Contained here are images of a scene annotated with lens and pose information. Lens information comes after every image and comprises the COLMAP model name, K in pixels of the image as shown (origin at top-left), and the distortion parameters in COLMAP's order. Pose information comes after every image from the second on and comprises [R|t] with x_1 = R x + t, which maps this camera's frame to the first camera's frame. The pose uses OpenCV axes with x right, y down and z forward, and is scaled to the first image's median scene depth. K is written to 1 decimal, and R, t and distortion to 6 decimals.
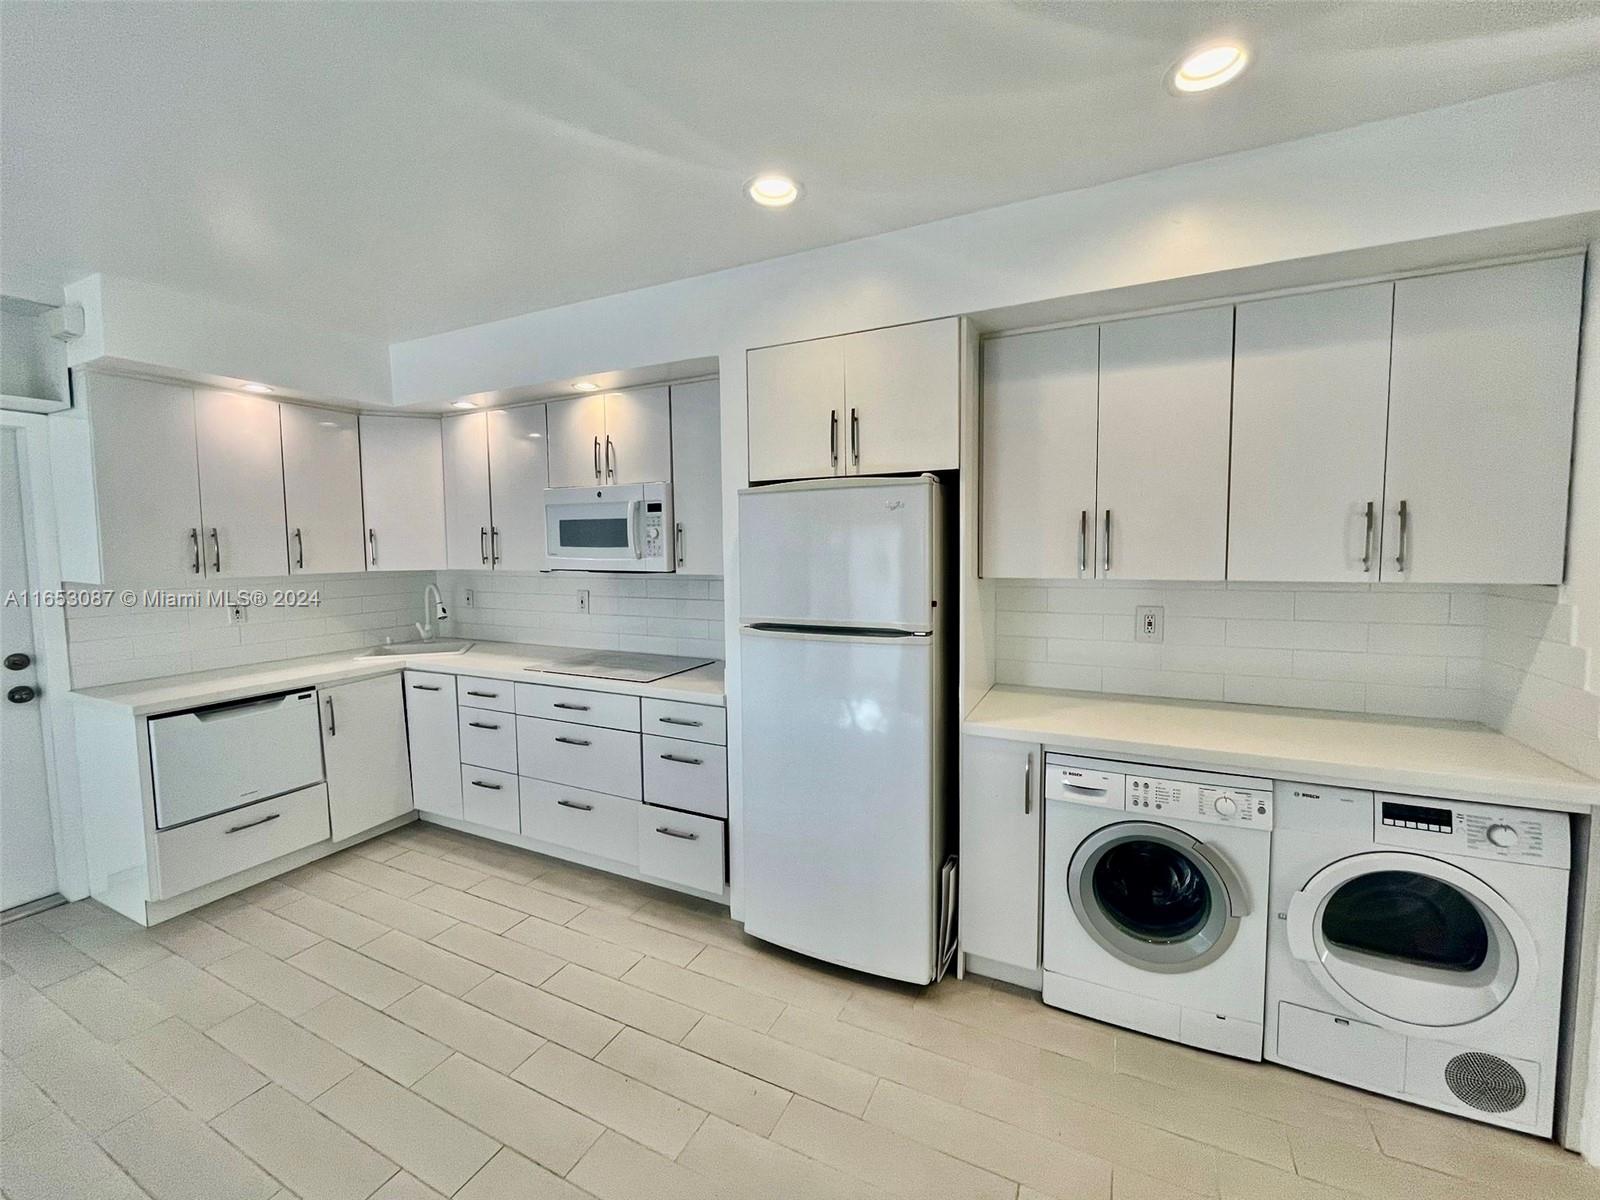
lens RADIAL K [[655.9, 0, 800.6], [0, 655.9, 586.6], [0, 0, 1]] dist [-0.002768, 0.000221]
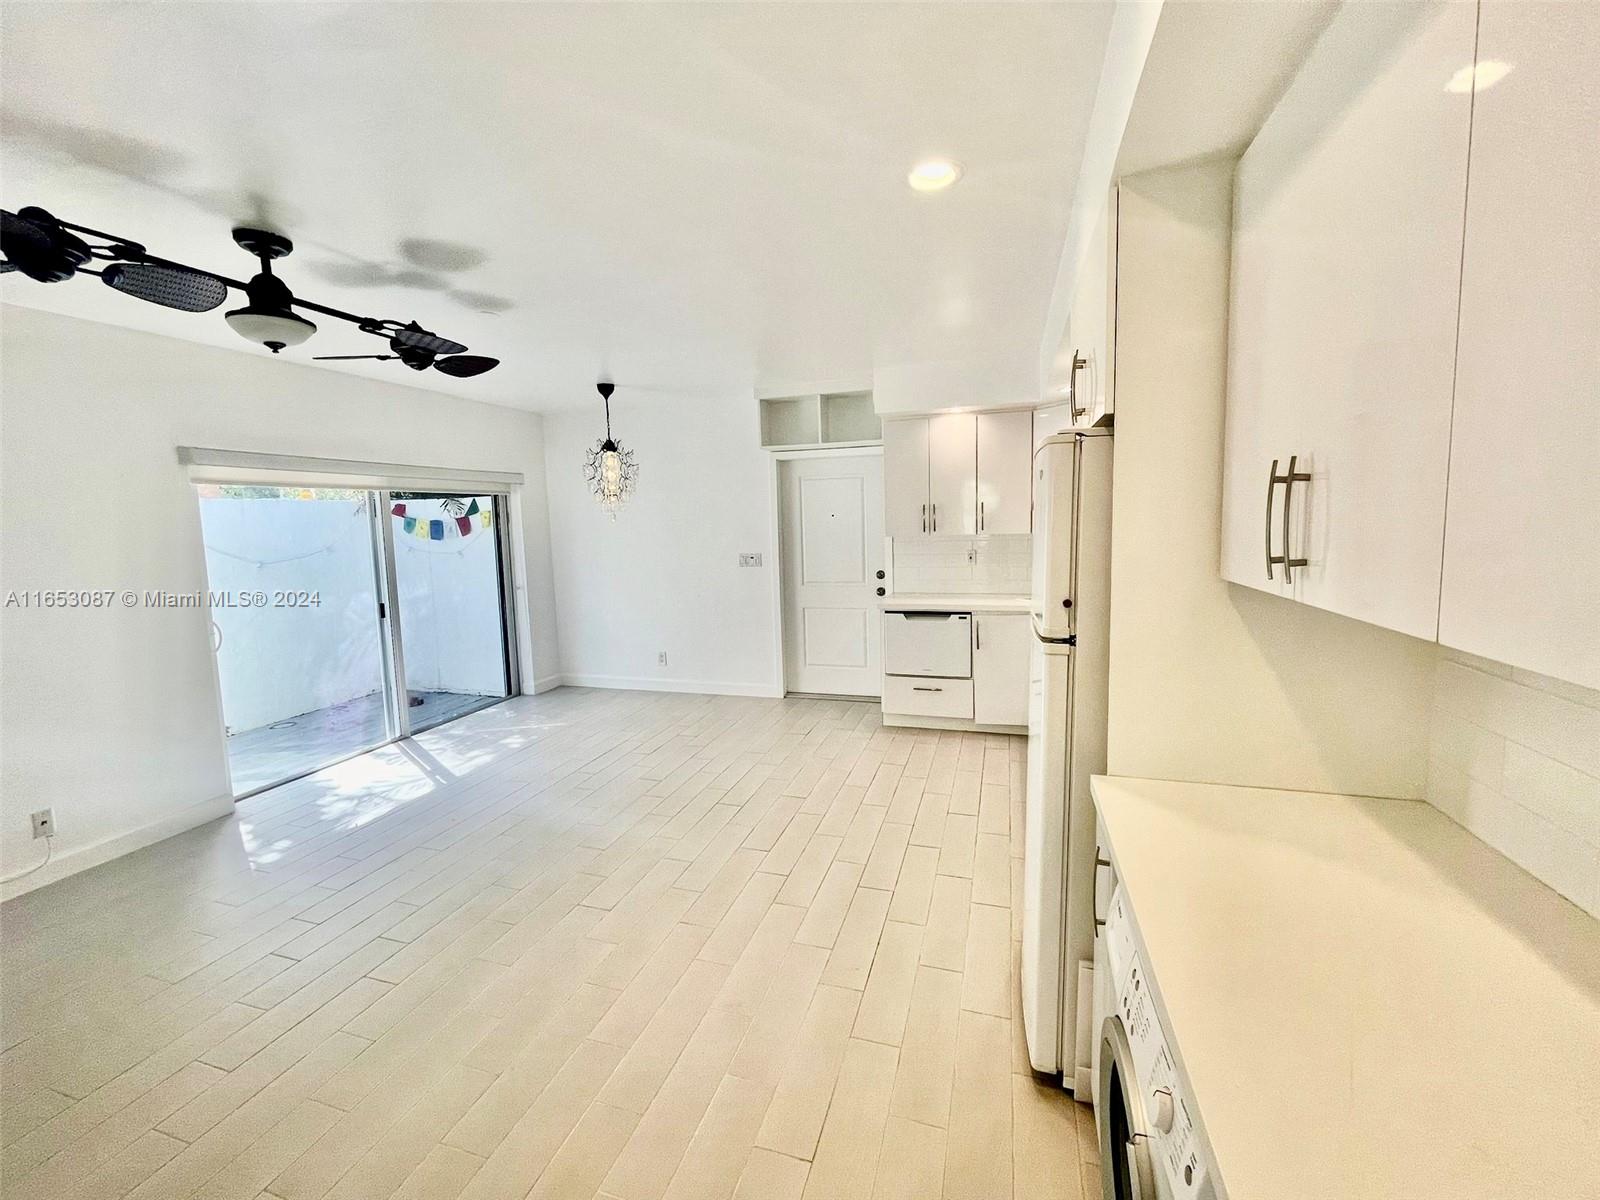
lens RADIAL K [[655.9, 0, 800.6], [0, 655.9, 586.6], [0, 0, 1]] dist [-0.002768, 0.000221]
pose [[0.158369, 0.110804, -0.981143, 0.869062], [-0.040758, 0.993570, 0.105629, -0.059908], [0.986538, 0.023261, 0.161867, 0.555578]]
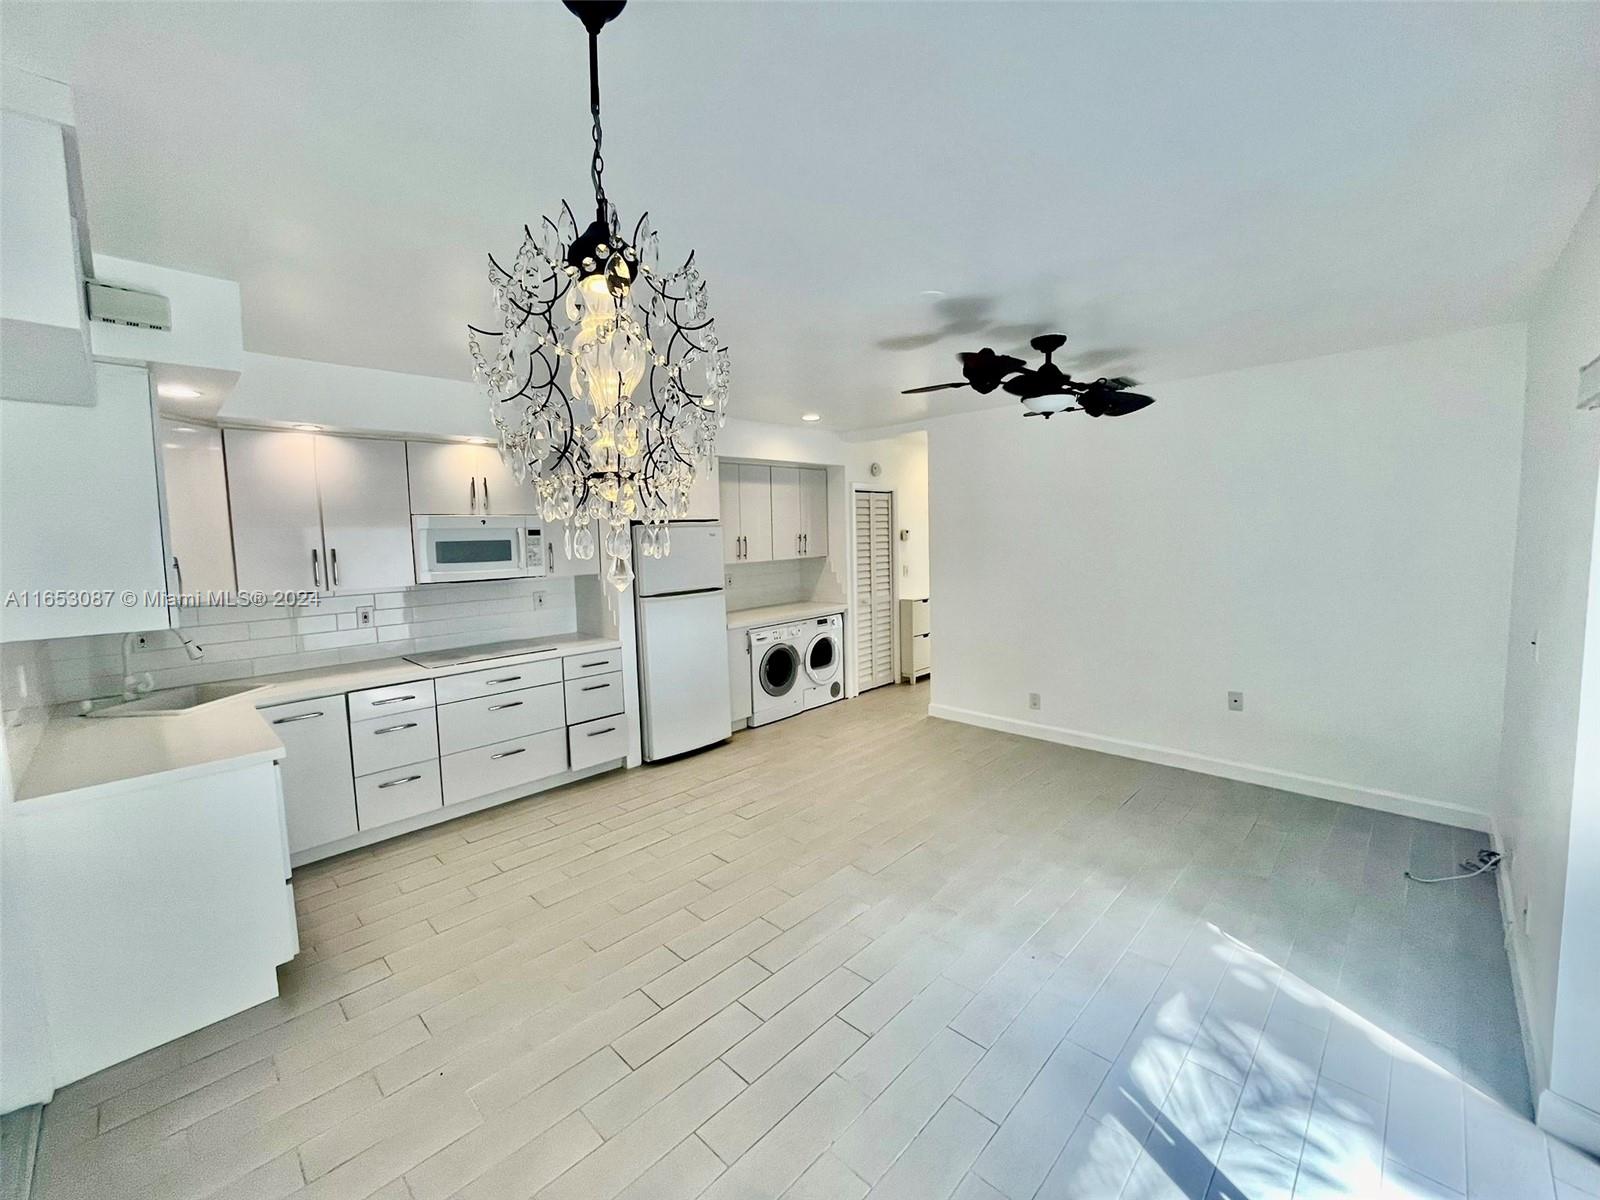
lens RADIAL K [[650.9, 0, 801.5], [0, 650.9, 588.0], [0, 0, 1]] dist [-0.002487, 0.000191]
pose [[0.303163, -0.080553, 0.949528, -1.896032], [0.088479, 0.994496, 0.056118, -0.034913], [-0.948822, 0.067000, 0.308622, -0.004367]]
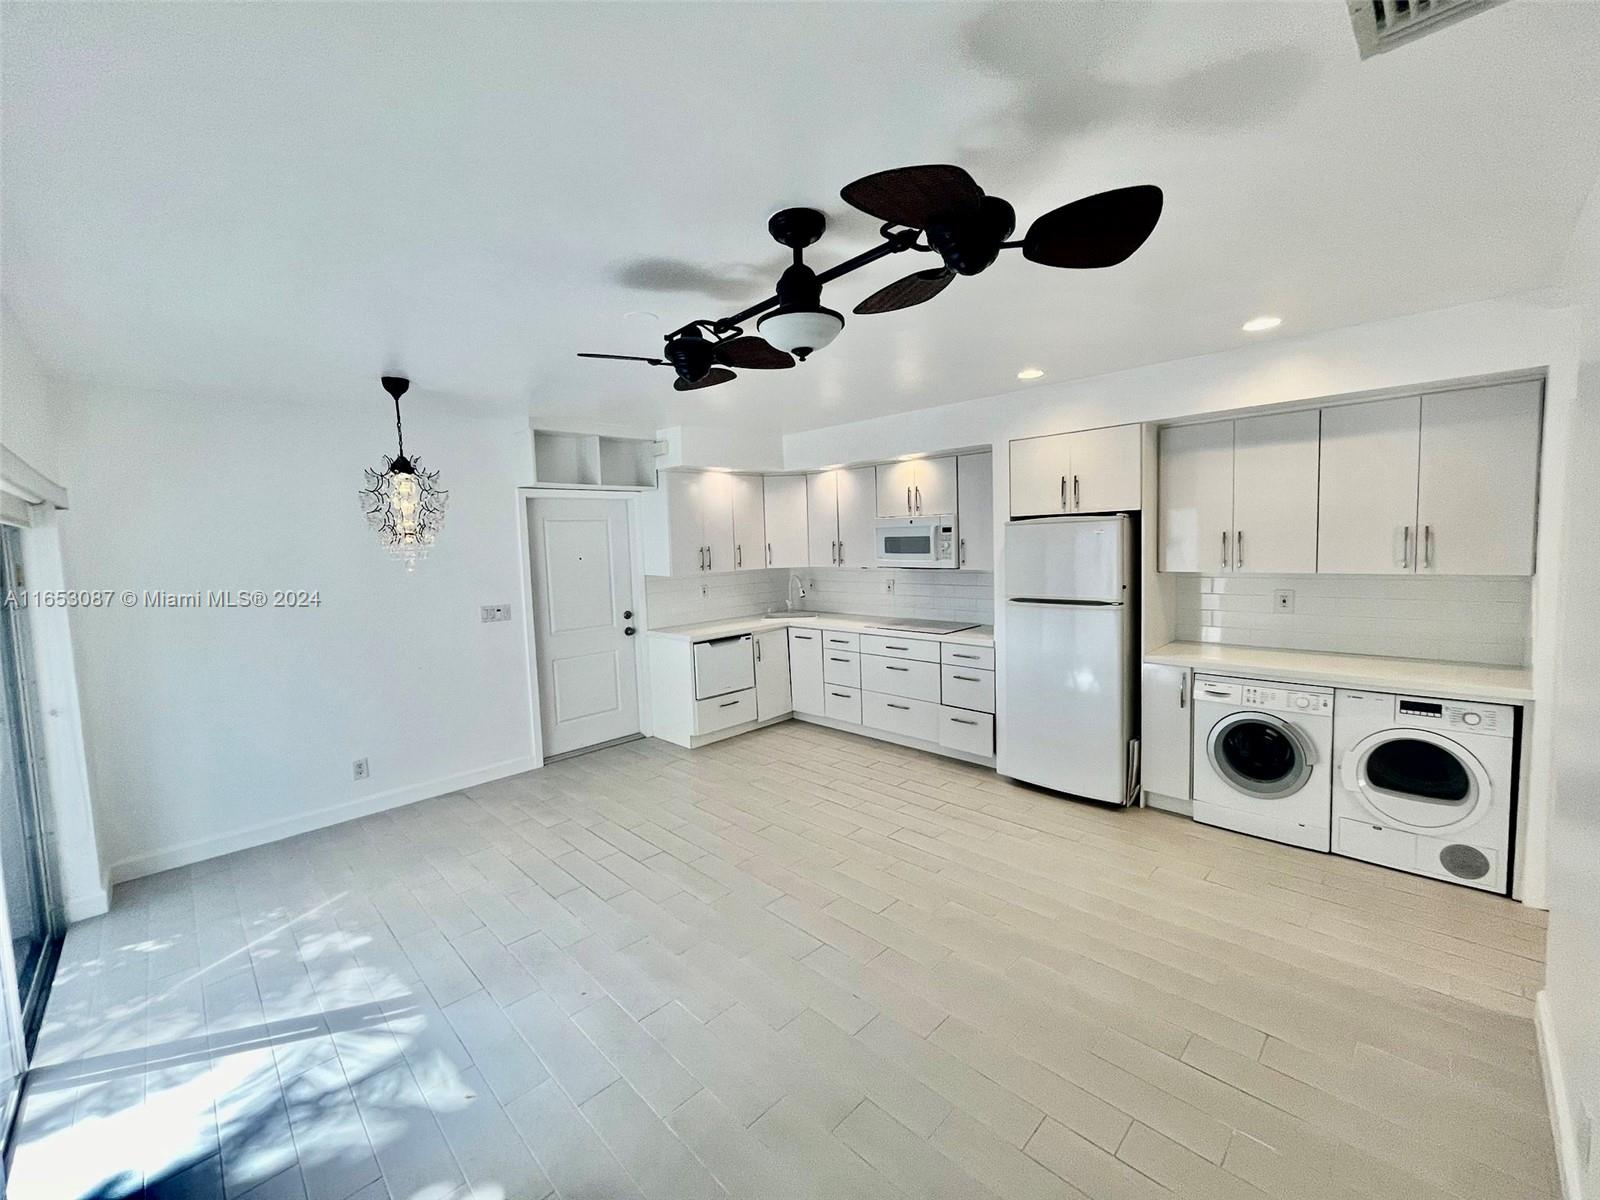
lens RADIAL K [[650.9, 0, 801.5], [0, 650.9, 588.0], [0, 0, 1]] dist [-0.002487, 0.000191]
pose [[0.946045, 0.003769, -0.324015, -0.048831], [0.001763, 0.999858, 0.016781, -0.001910], [0.324032, -0.016447, 0.945903, -0.904354]]
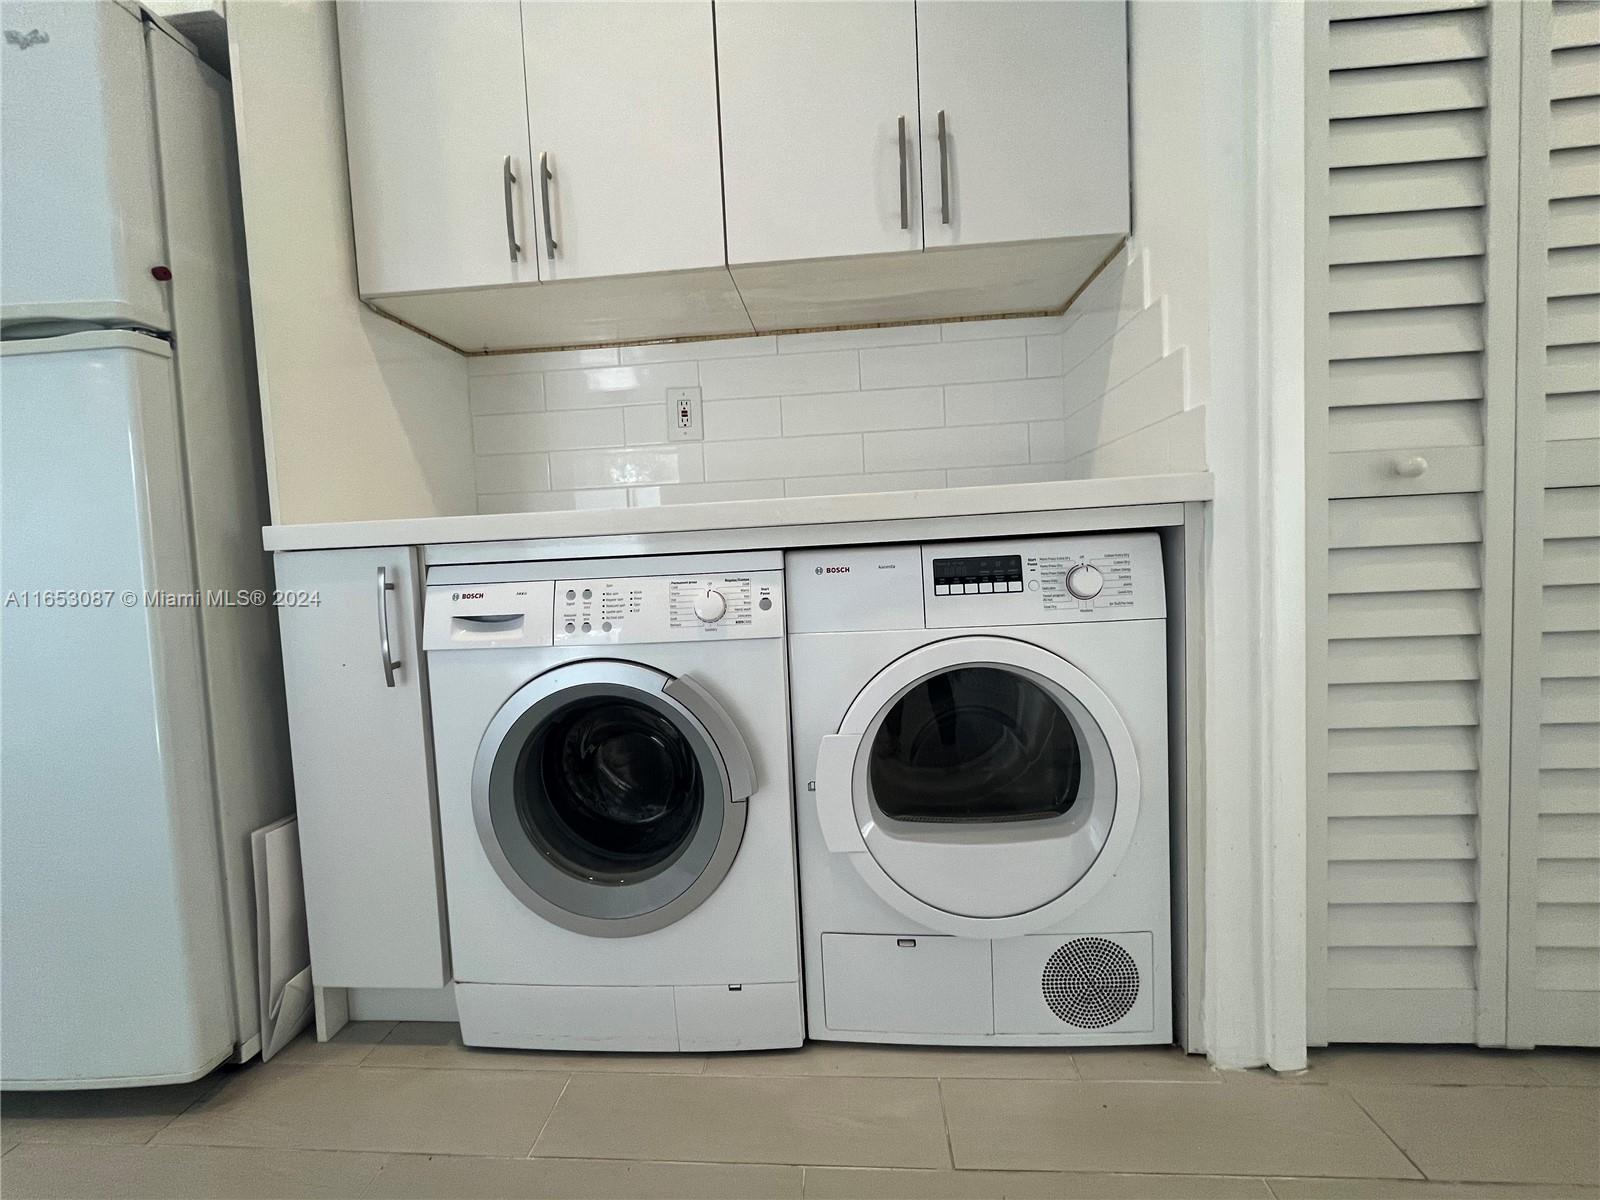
lens RADIAL K [[655.9, 0, 800.6], [0, 655.9, 586.6], [0, 0, 1]] dist [-0.002768, 0.000221]
pose [[0.926314, -0.049007, 0.373551, 0.431072], [0.057692, 0.998261, -0.012098, 0.277832], [-0.372309, 0.032758, 0.927531, 0.381269]]
